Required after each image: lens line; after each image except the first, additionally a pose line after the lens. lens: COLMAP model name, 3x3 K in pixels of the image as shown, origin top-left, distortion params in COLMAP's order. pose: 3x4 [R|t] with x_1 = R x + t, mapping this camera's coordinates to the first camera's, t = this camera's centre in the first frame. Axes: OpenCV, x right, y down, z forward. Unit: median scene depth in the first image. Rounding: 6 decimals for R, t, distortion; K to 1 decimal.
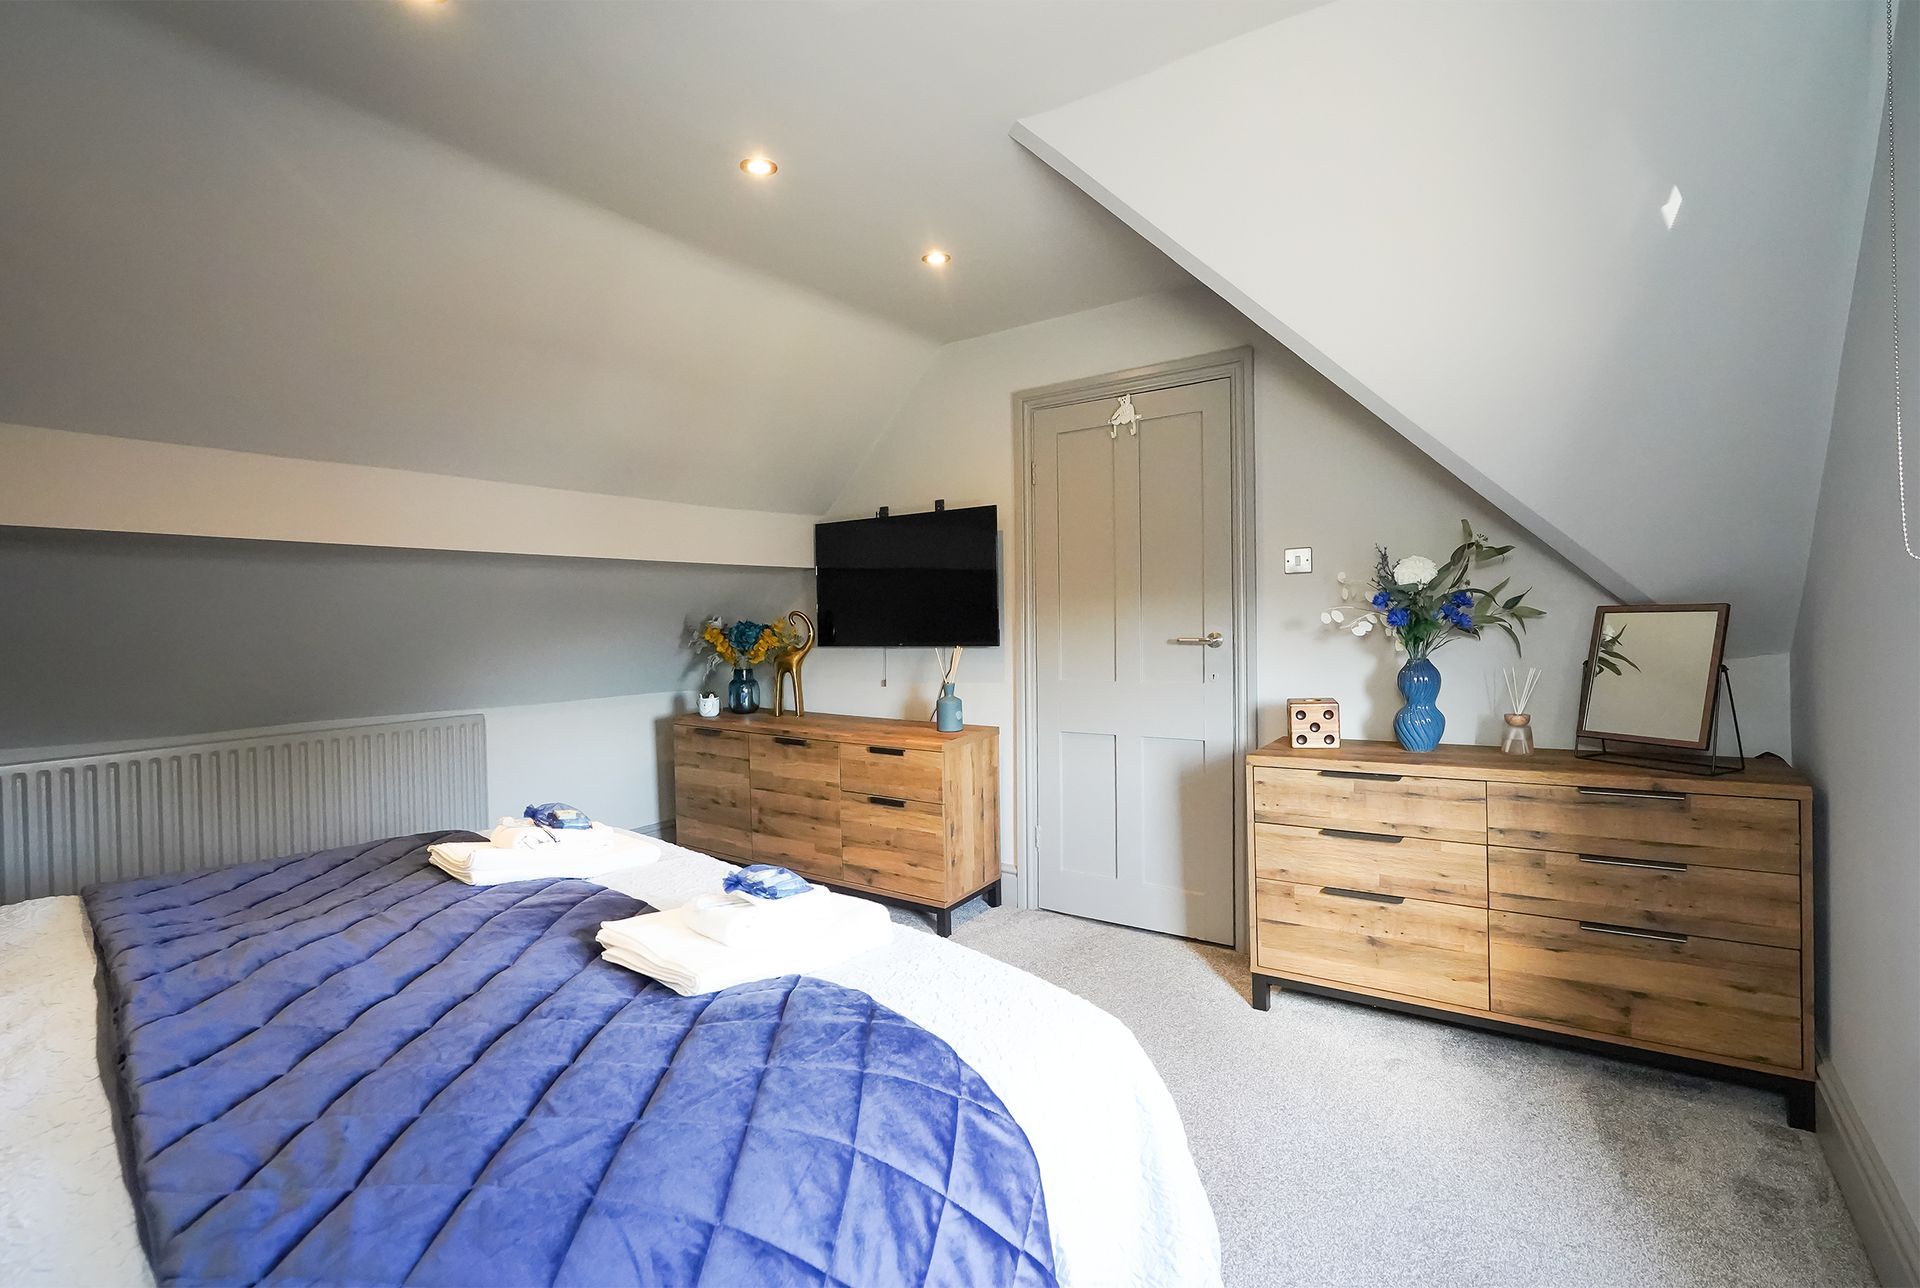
lens RADIAL K [[873.2, 0, 960.4], [0, 873.2, 637.8], [0, 0, 1]] dist [0.015334, 0.000121]
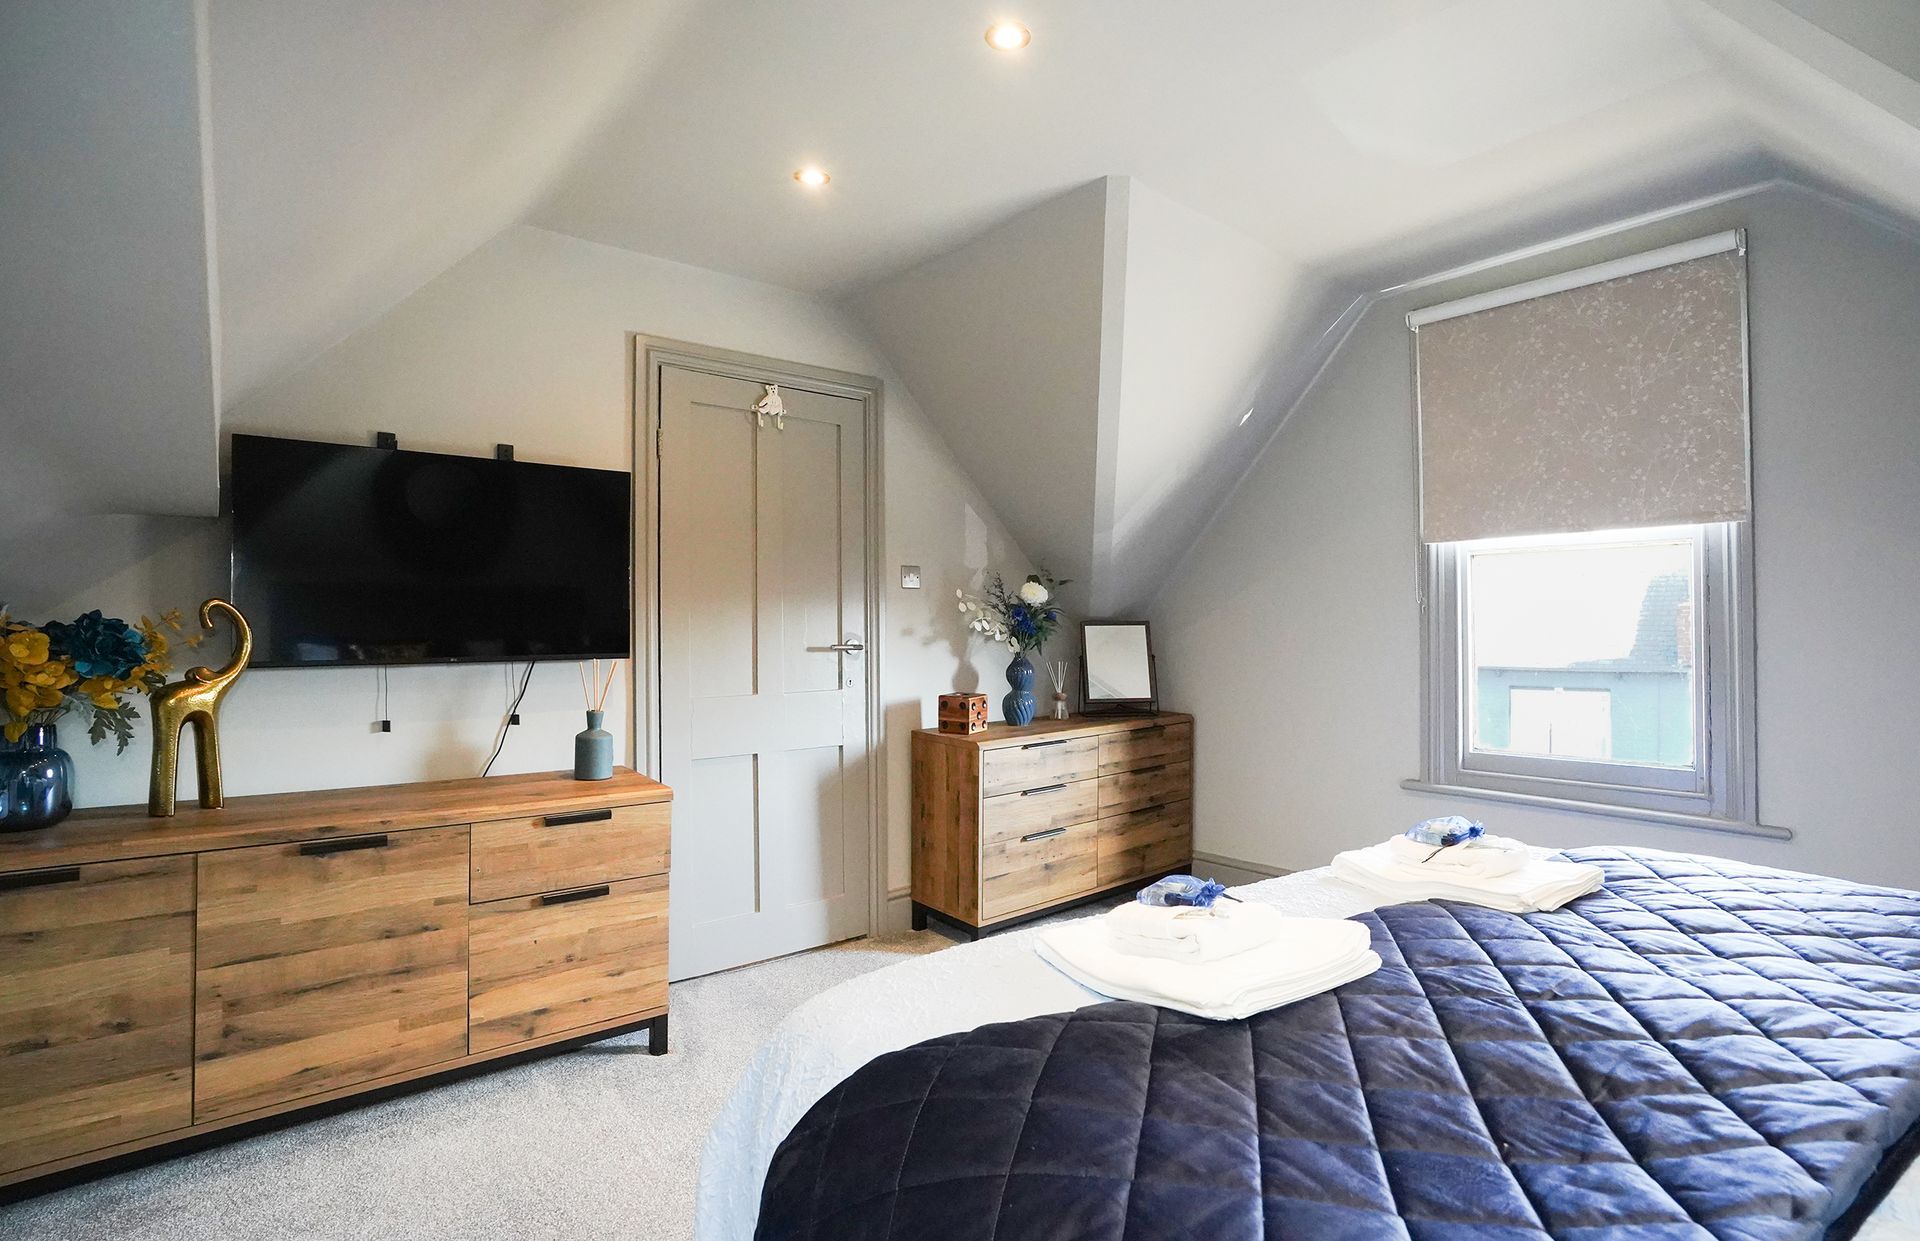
lens RADIAL K [[971.8, 0, 957.4], [0, 971.8, 618.0], [0, 0, 1]] dist [-0.013443, 0.000756]
pose [[0.261690, 0.021405, 0.964915, -0.730899], [0.013425, 0.999577, -0.025814, 0.000450], [-0.965059, 0.019709, 0.261292, 0.530337]]
